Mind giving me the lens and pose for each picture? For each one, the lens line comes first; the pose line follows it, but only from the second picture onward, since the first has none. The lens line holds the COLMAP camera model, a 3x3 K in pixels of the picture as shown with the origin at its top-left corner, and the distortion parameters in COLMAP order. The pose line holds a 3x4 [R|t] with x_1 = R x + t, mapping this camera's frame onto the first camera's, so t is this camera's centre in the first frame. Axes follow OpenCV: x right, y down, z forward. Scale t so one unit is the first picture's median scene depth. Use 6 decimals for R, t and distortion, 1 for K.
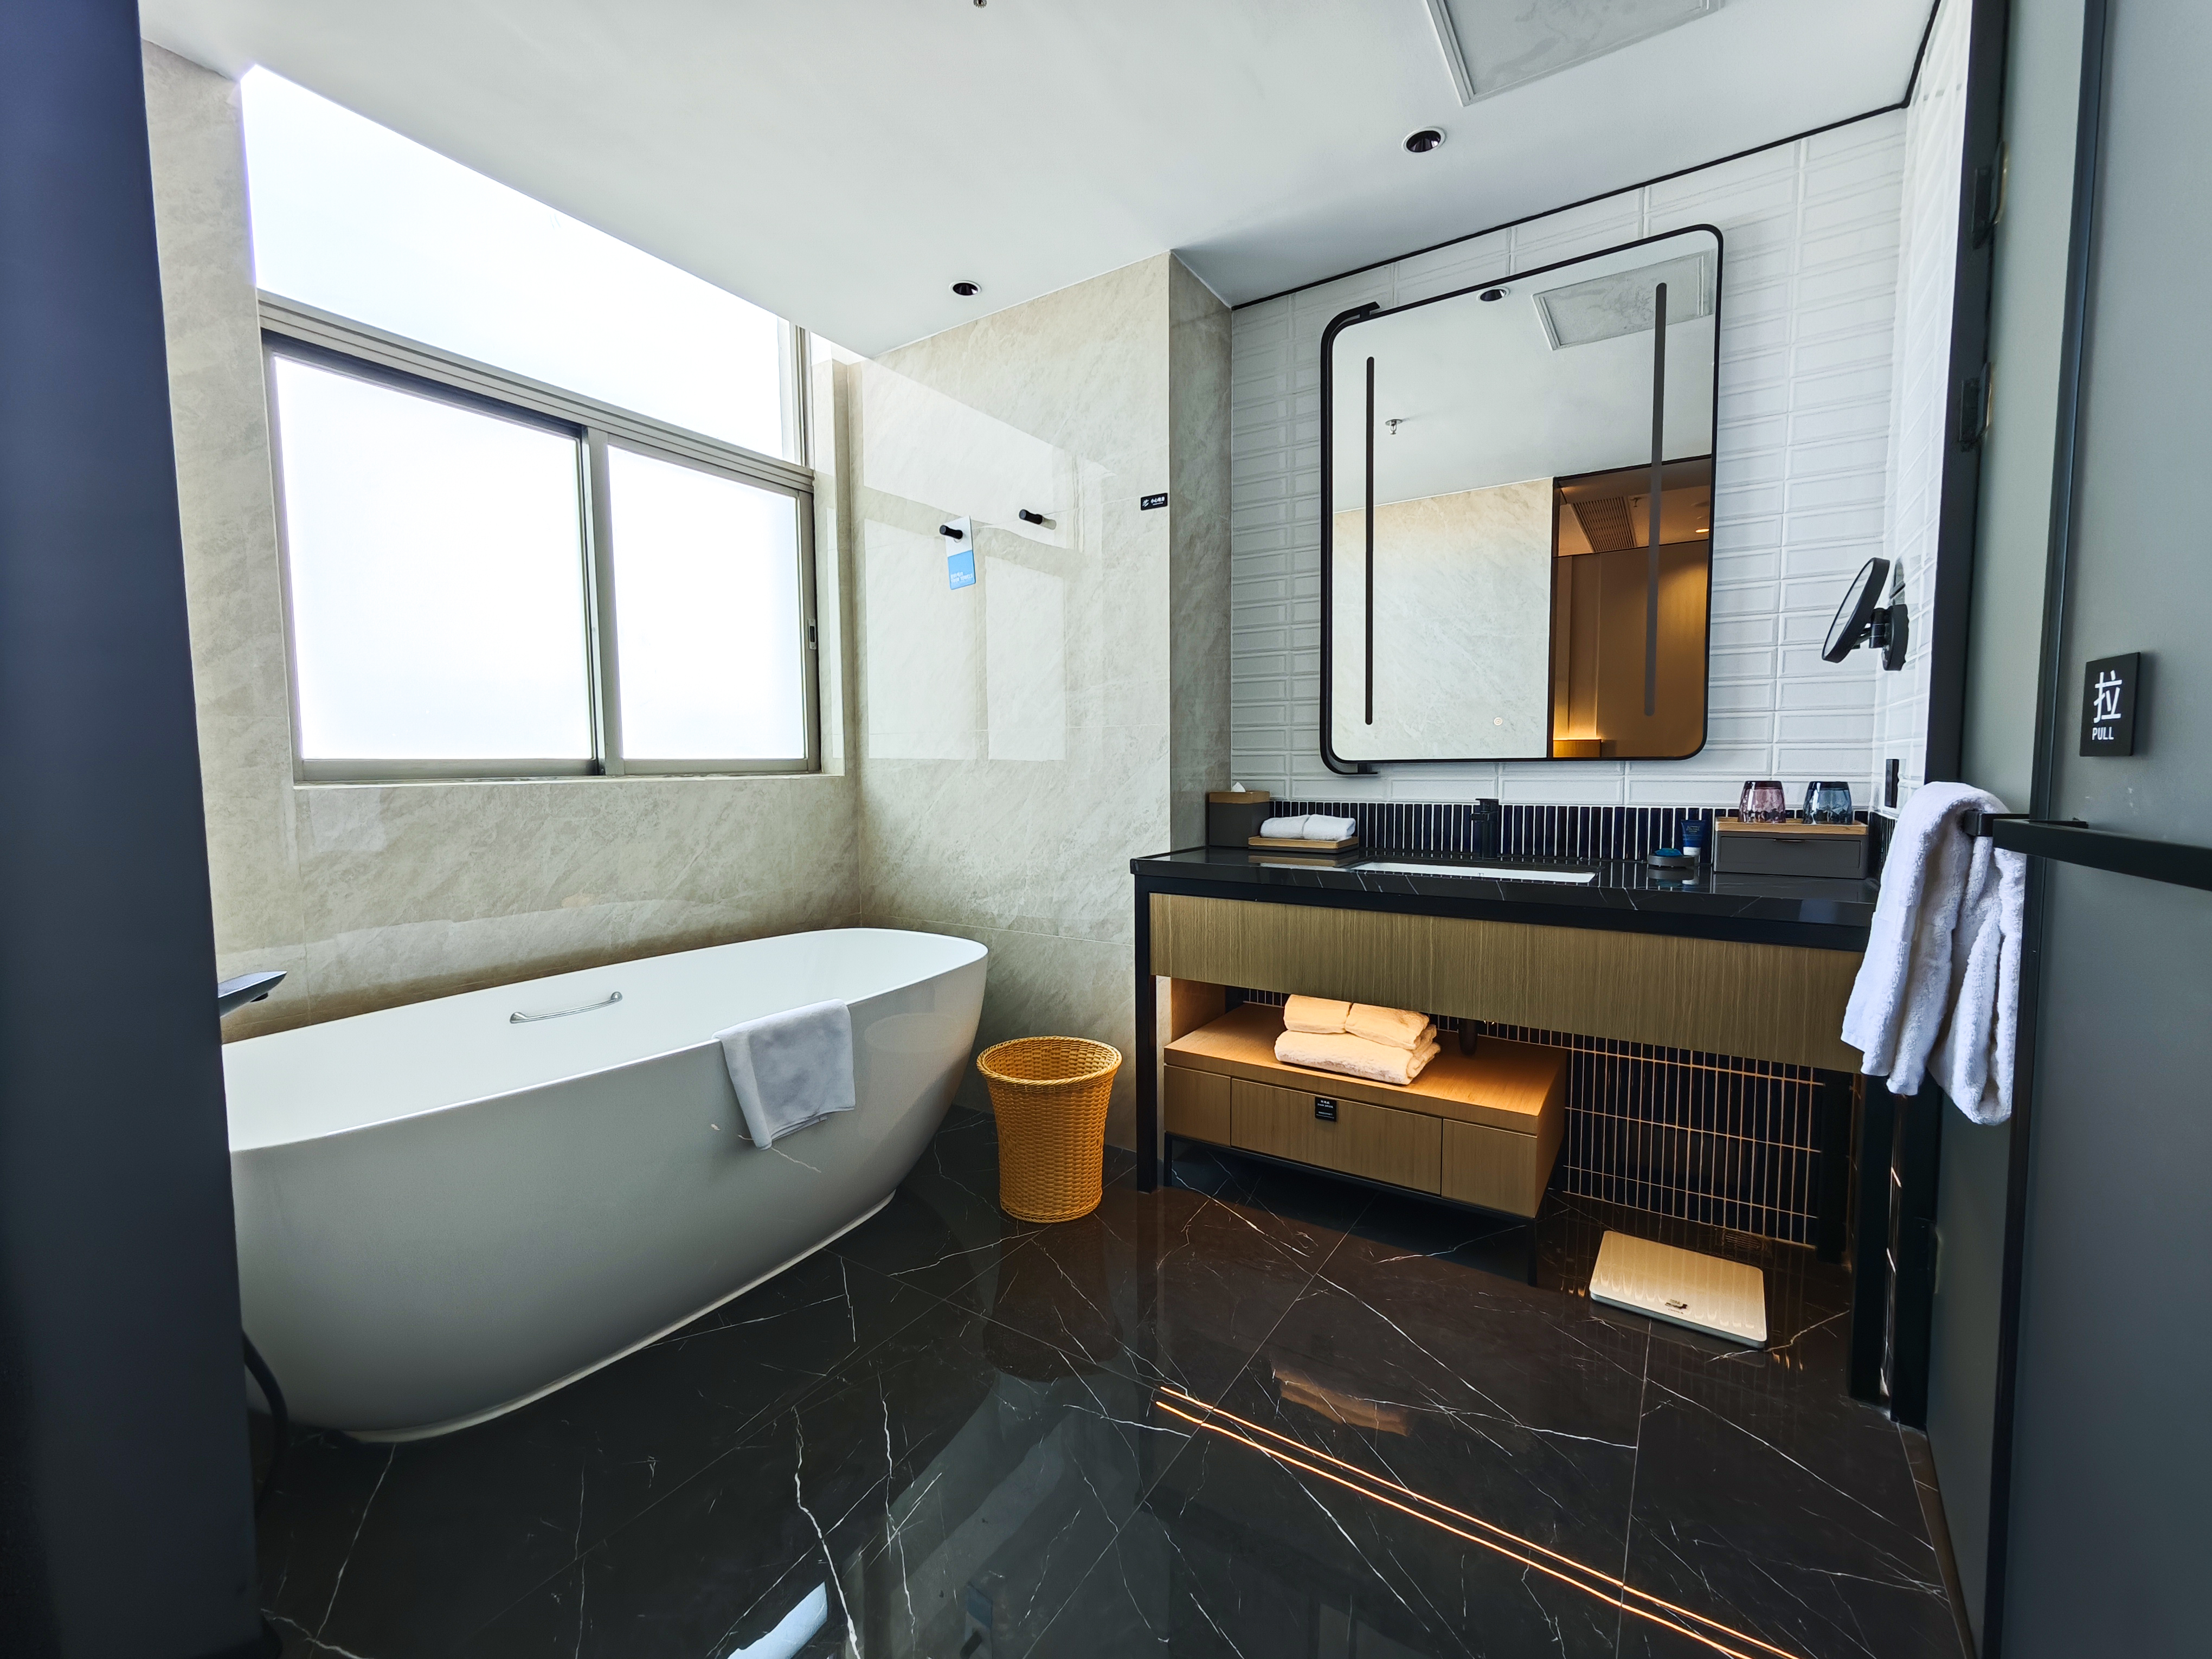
lens RADIAL K [[933.9, 0, 1107.9], [0, 933.9, 831.5], [0, 0, 1]] dist [0.005070, 0.002303]
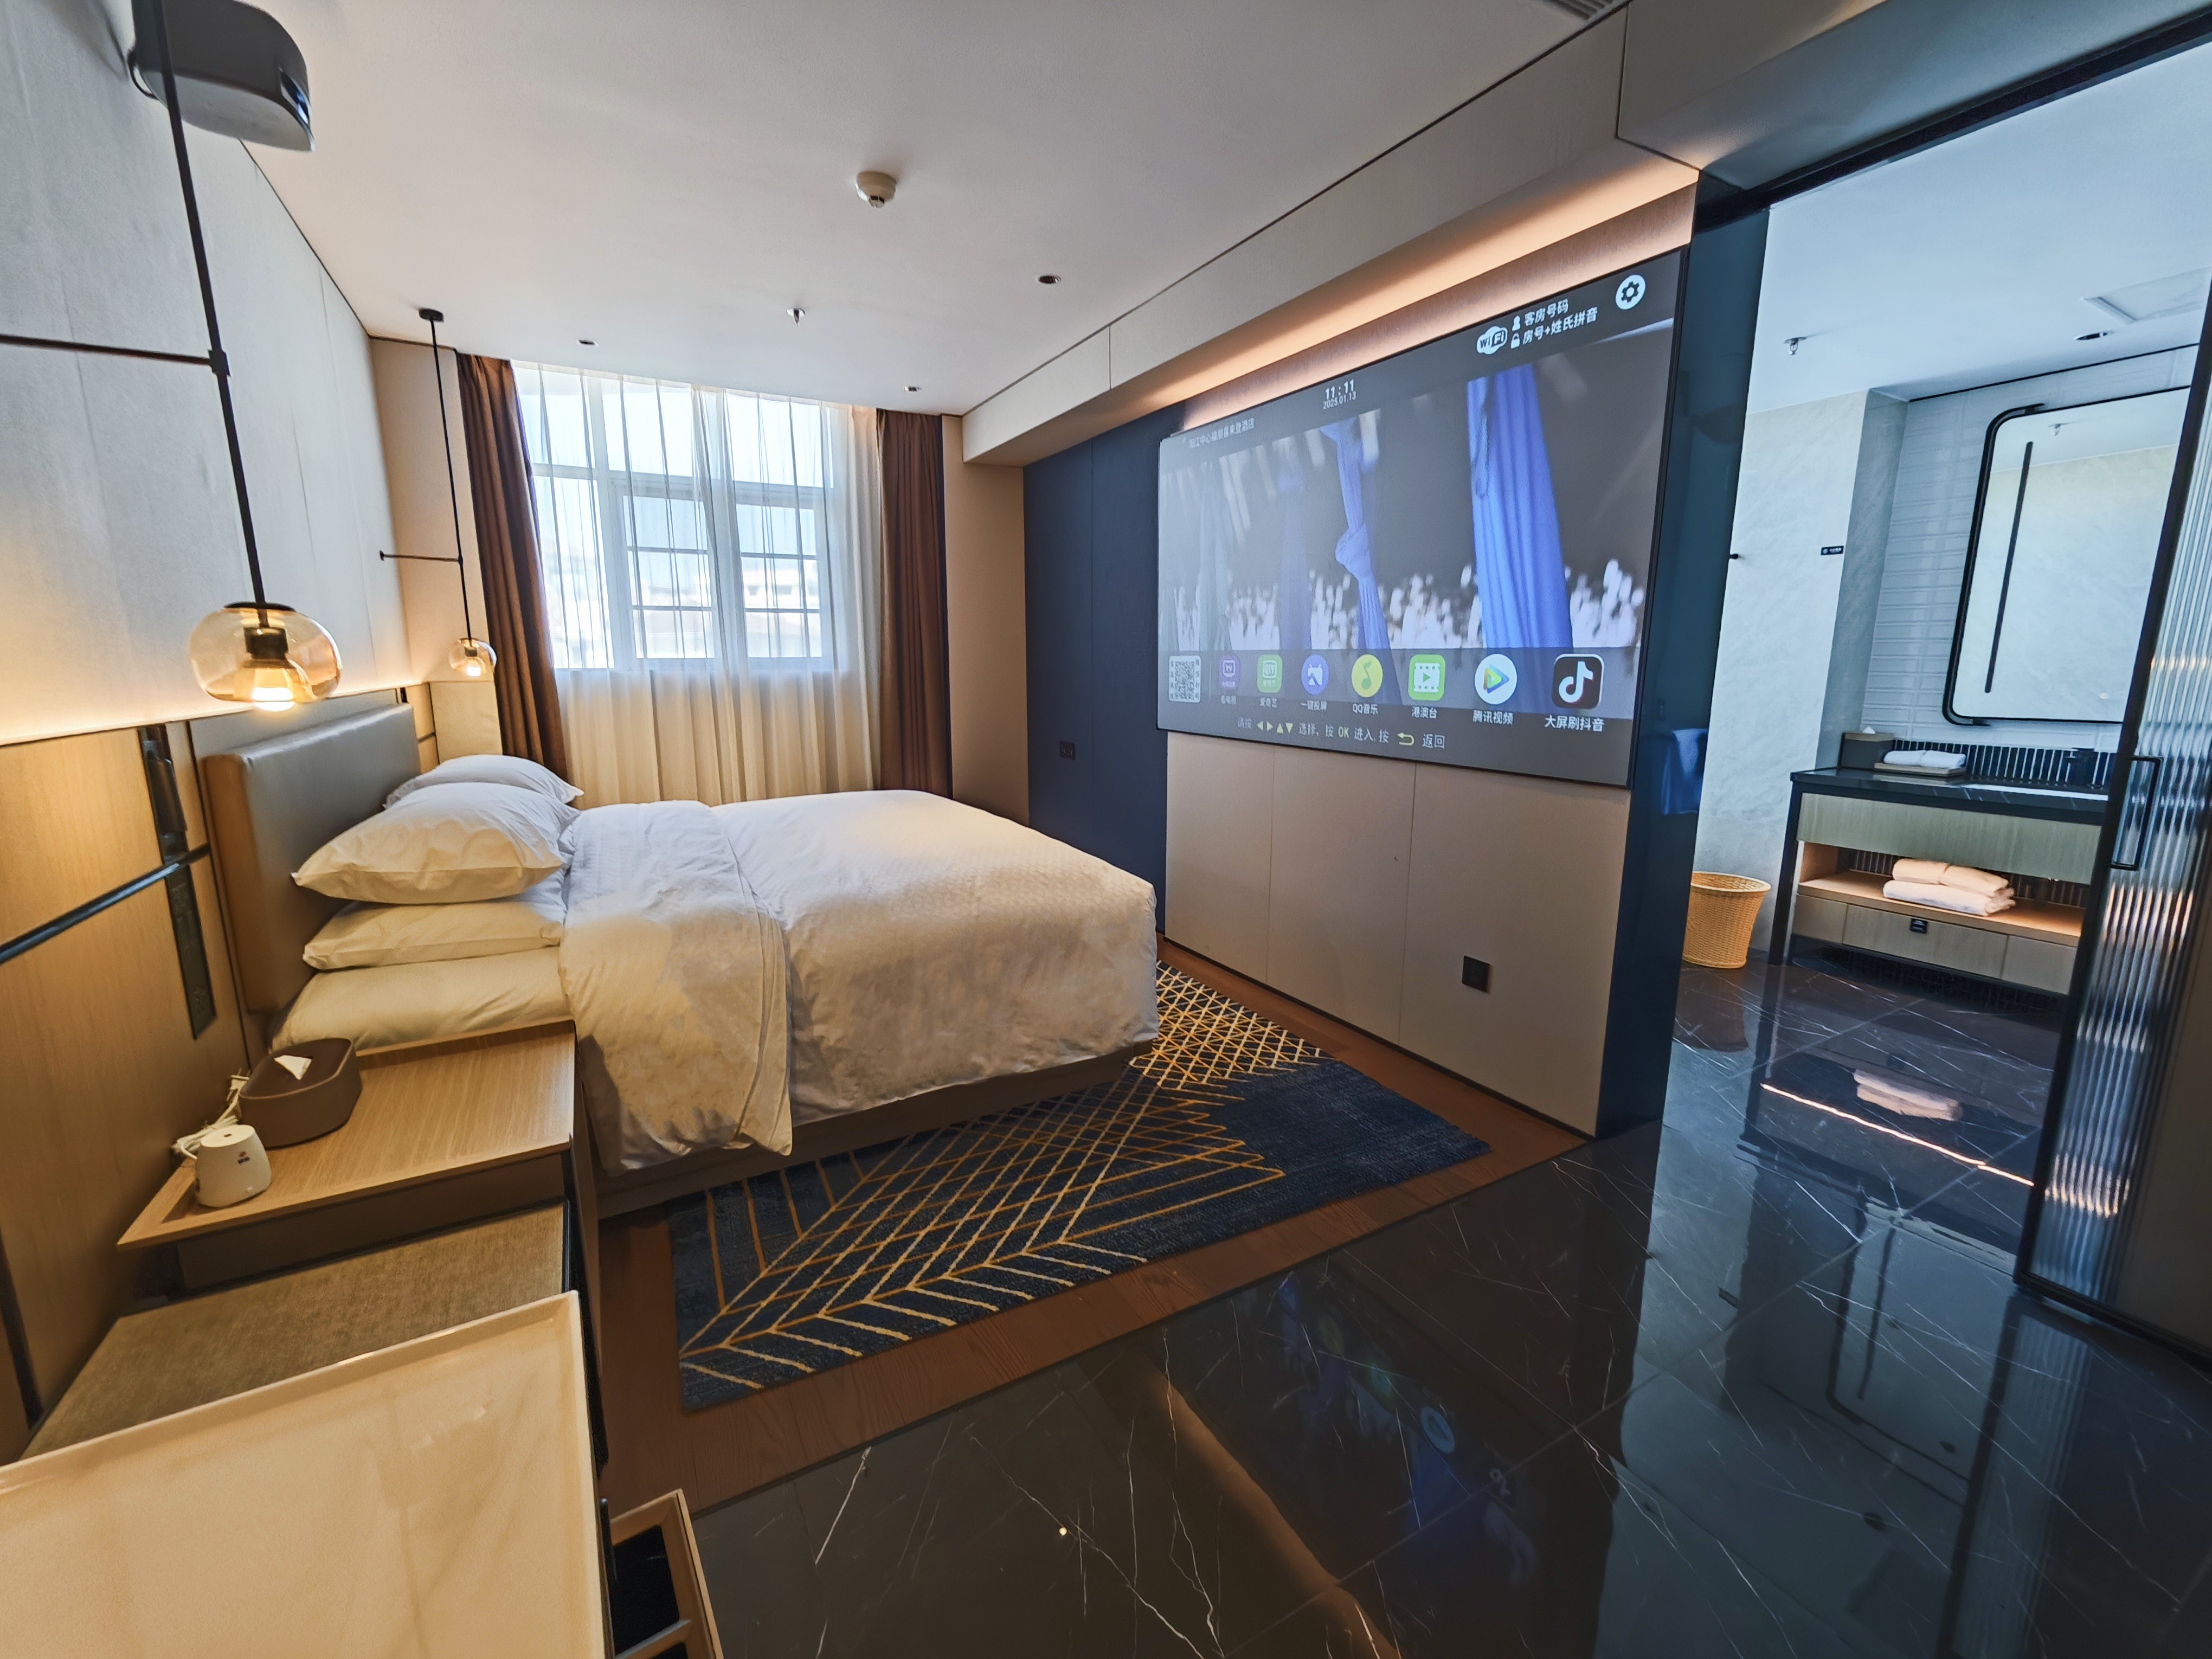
lens RADIAL K [[933.9, 0, 1104.4], [0, 933.9, 828.7], [0, 0, 1]] dist [0.005070, 0.002303]
pose [[0.892446, 0.091803, -0.441715, -0.310683], [-0.044489, 0.992214, 0.116329, -0.010696], [0.448955, -0.084166, 0.889582, -1.034741]]
